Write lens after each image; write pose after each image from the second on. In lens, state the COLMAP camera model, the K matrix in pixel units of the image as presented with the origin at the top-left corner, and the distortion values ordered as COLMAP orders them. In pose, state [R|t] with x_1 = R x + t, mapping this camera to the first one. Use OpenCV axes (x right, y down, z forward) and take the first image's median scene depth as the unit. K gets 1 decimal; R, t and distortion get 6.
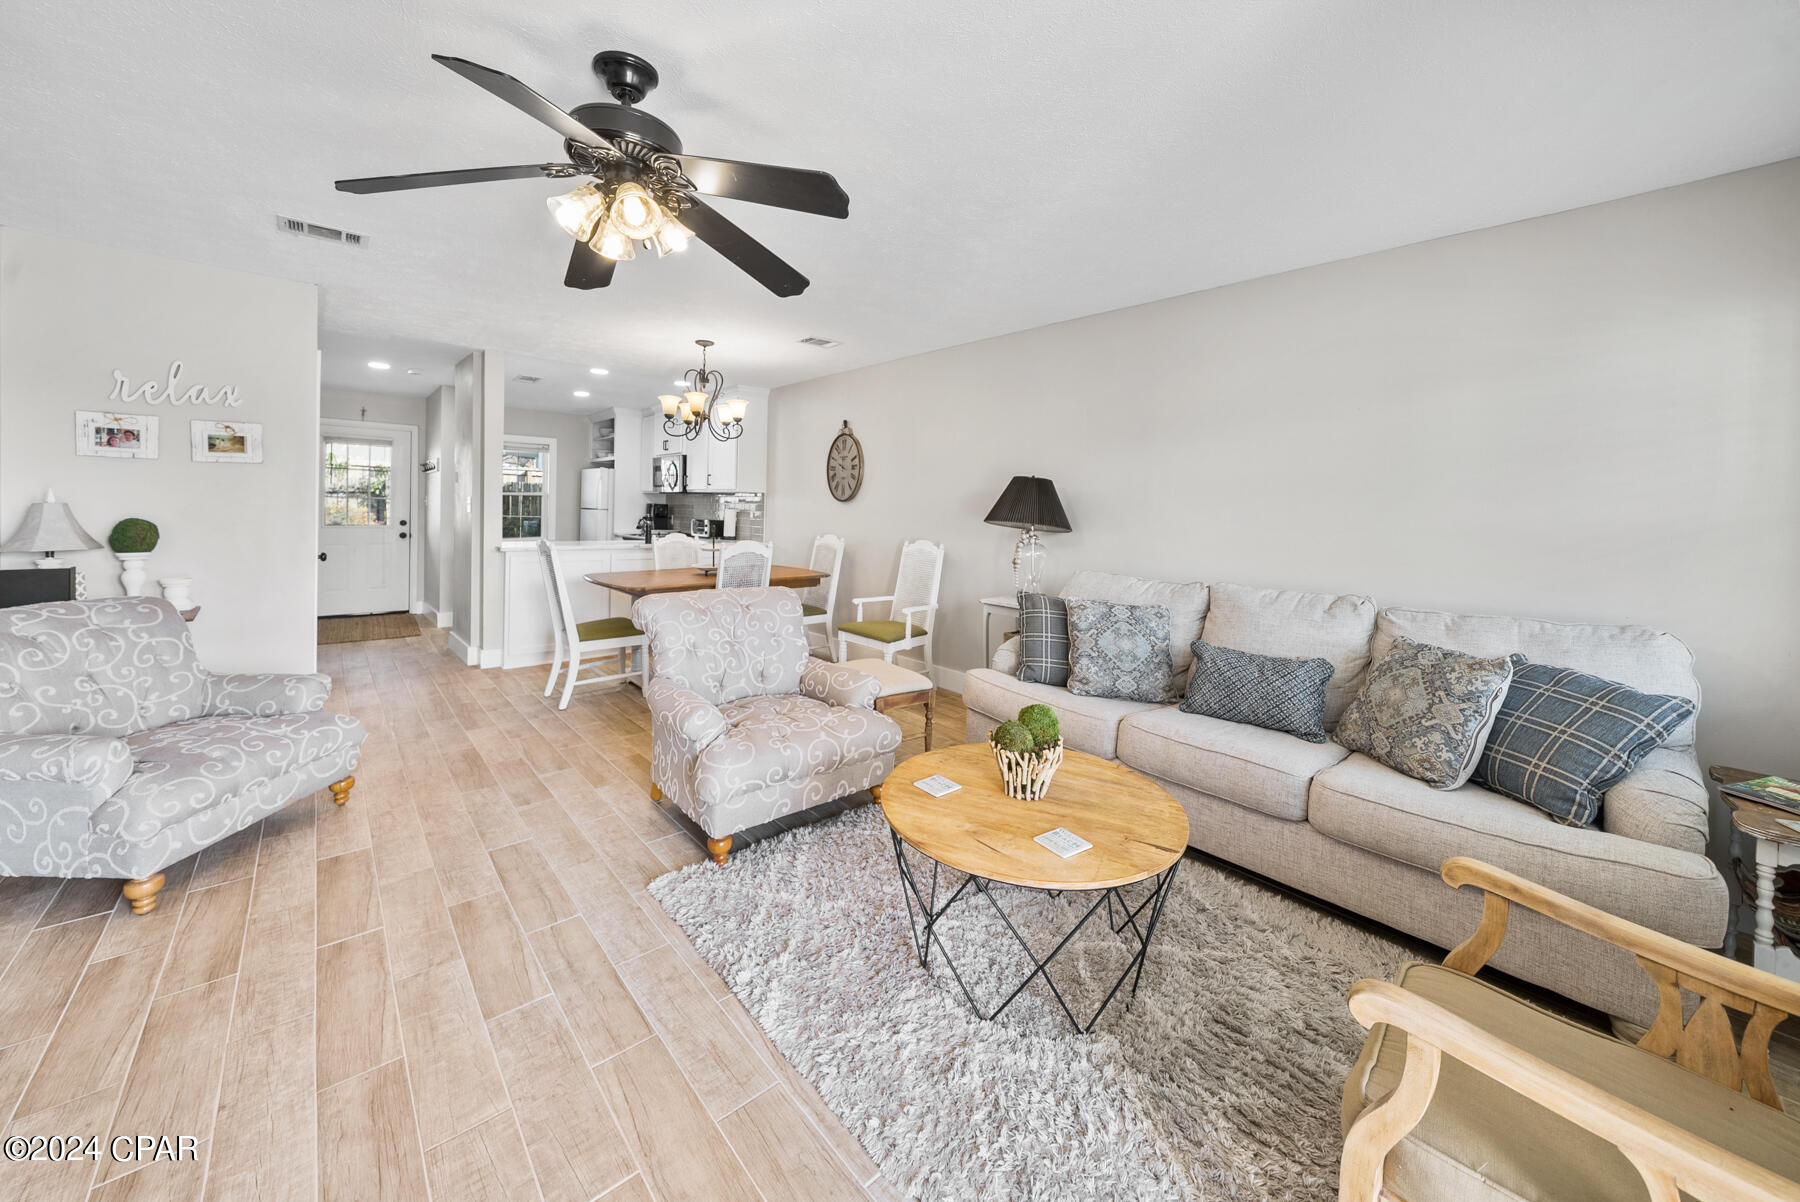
lens RADIAL K [[648.0, 0, 886.7], [0, 648.0, 529.0], [0, 0, 1]] dist [-0.007525, 0.000202]
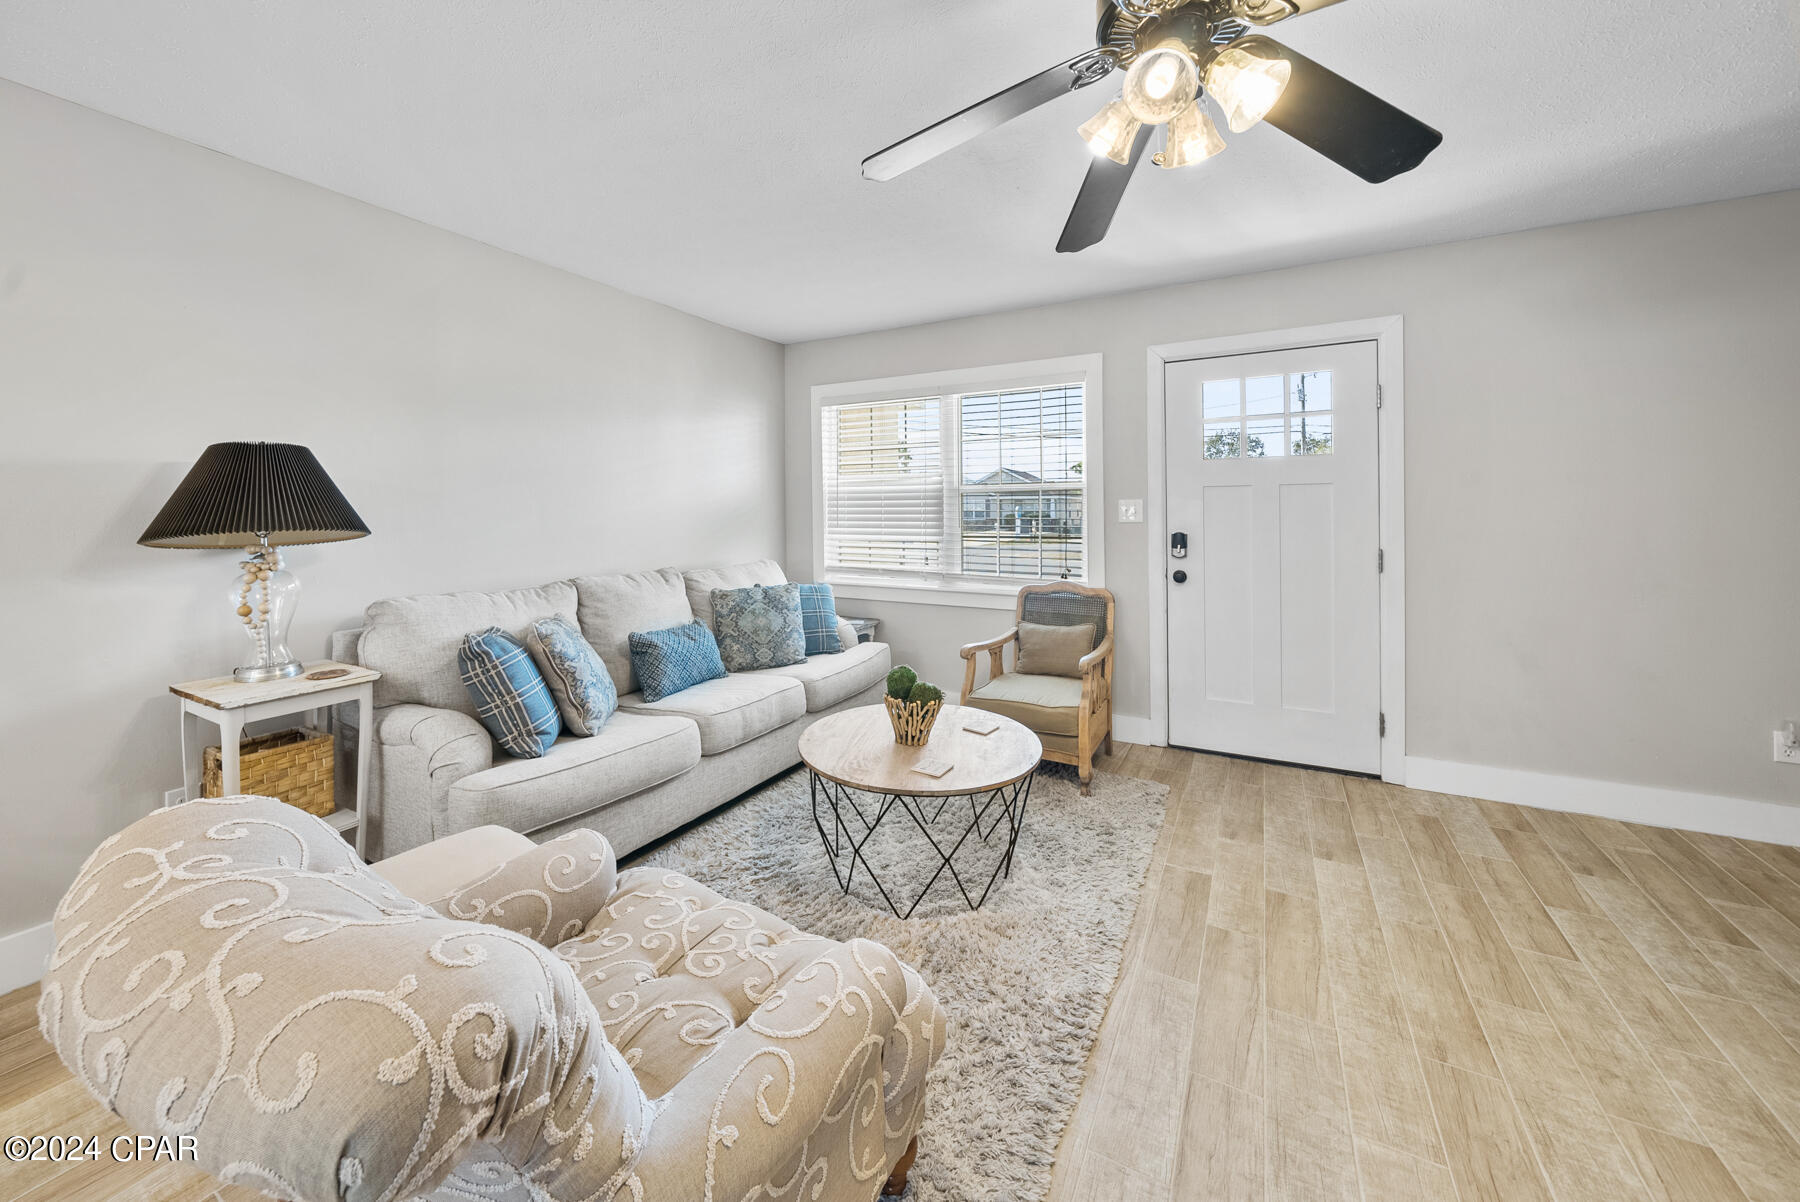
lens RADIAL K [[648.0, 0, 895.5], [0, 648.0, 511.5], [0, 0, 1]] dist [-0.007525, 0.000202]
pose [[-0.326356, -0.028758, 0.944809, -0.551614], [0.026107, 0.998882, 0.039422, -0.041524], [-0.944886, 0.037532, -0.325240, 0.856295]]
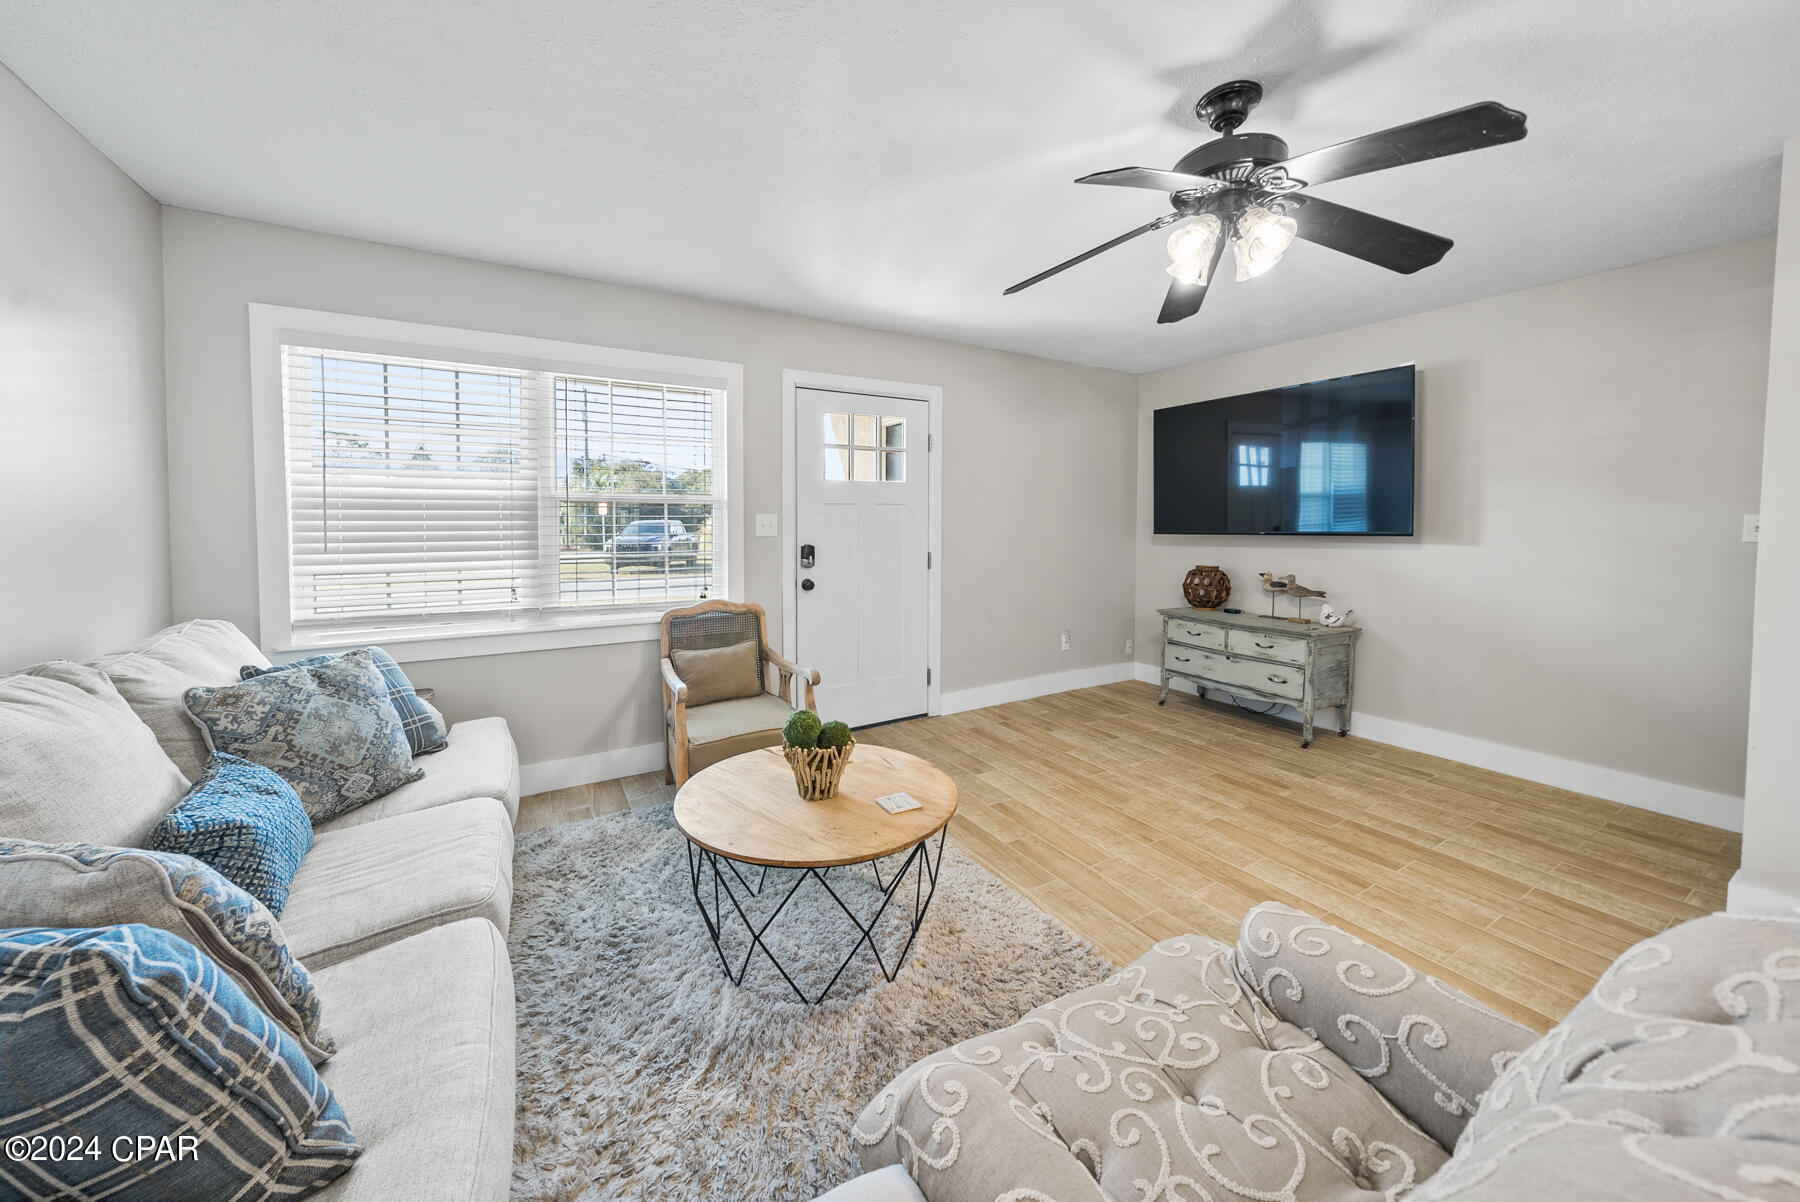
lens RADIAL K [[648.0, 0, 895.8], [0, 648.0, 533.5], [0, 0, 1]] dist [-0.007525, 0.000202]
pose [[-0.981602, -0.032060, 0.188228, -0.053089], [-0.021258, 0.998024, 0.059126, -0.045525], [-0.189752, 0.054036, -0.980344, 1.205042]]
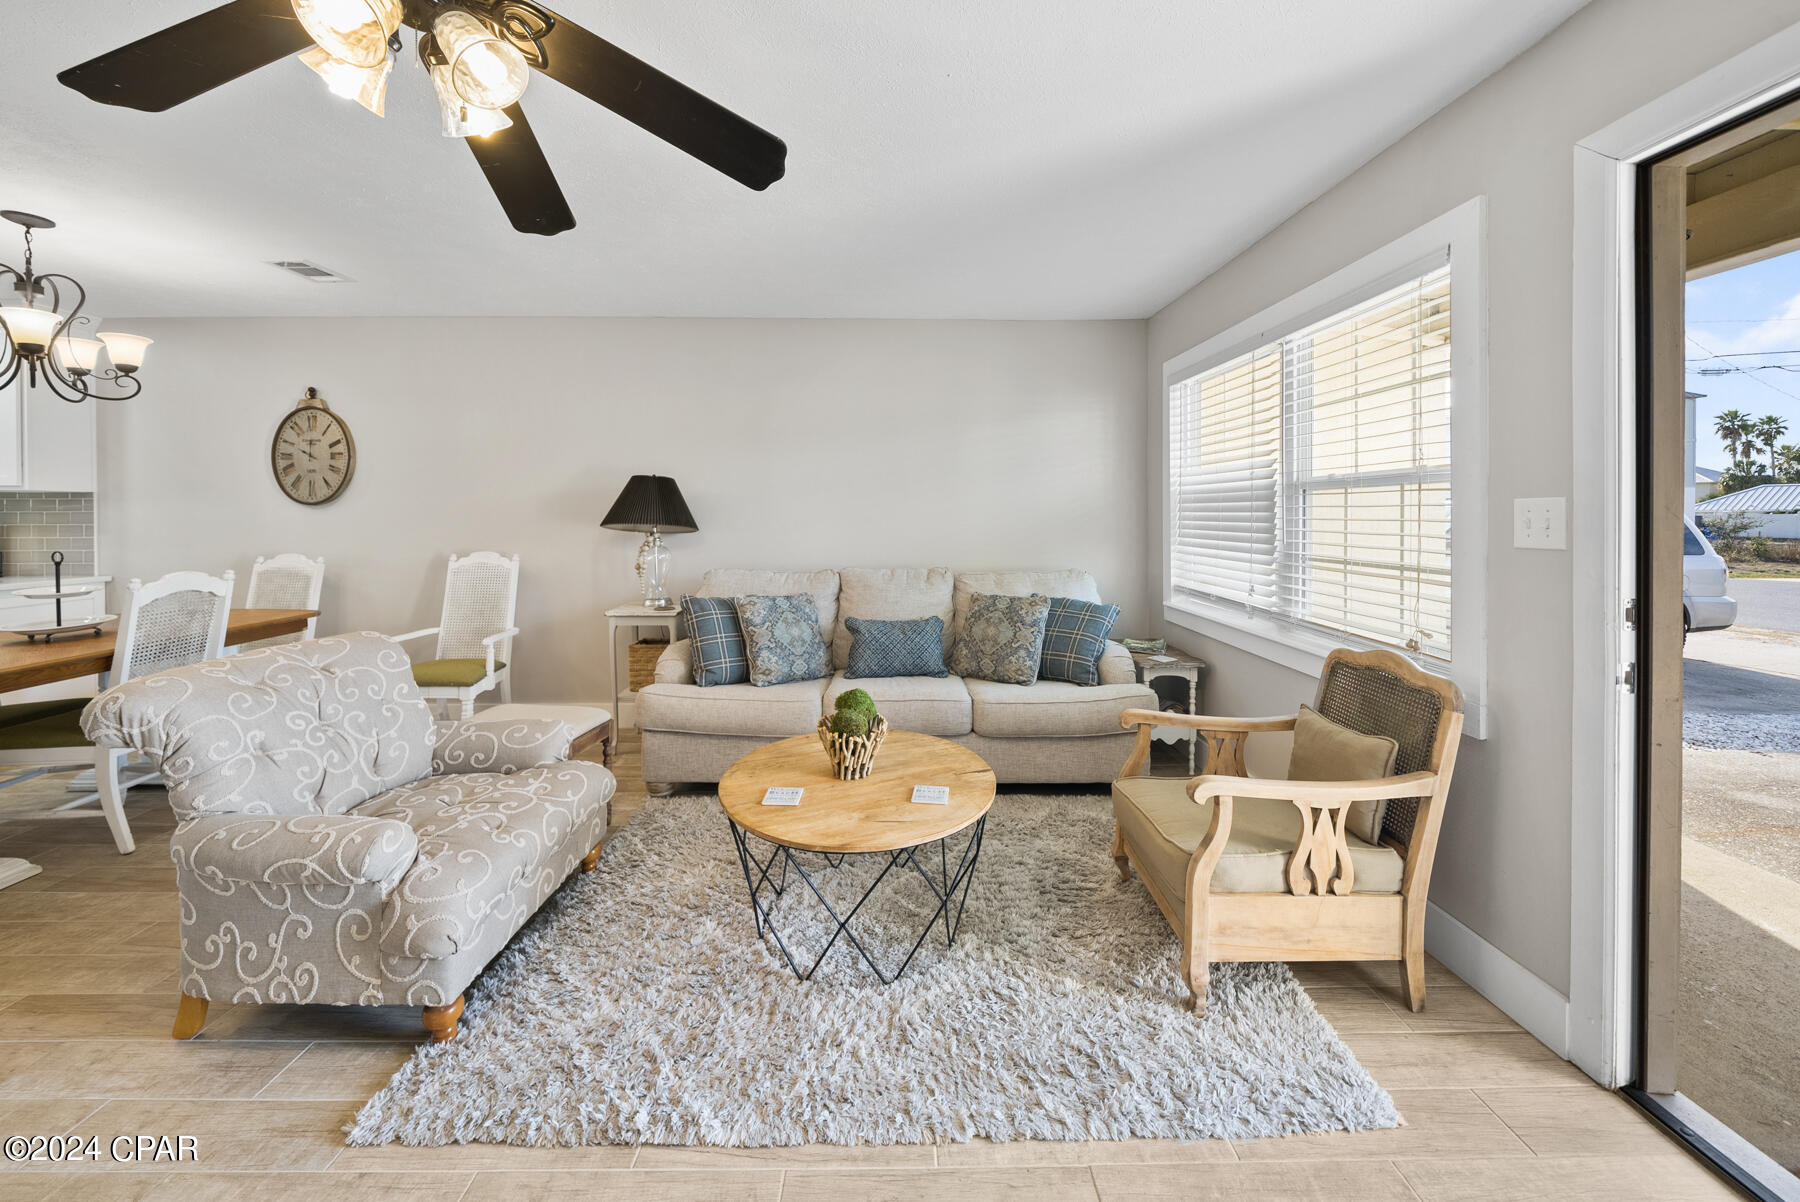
lens RADIAL K [[648.0, 0, 898.2], [0, 648.0, 527.6], [0, 0, 1]] dist [-0.007525, 0.000202]
pose [[0.653631, -0.042096, 0.755642, -0.323331], [0.040938, 0.998957, 0.020240, -0.011731], [-0.755706, 0.017705, 0.654672, 0.139096]]
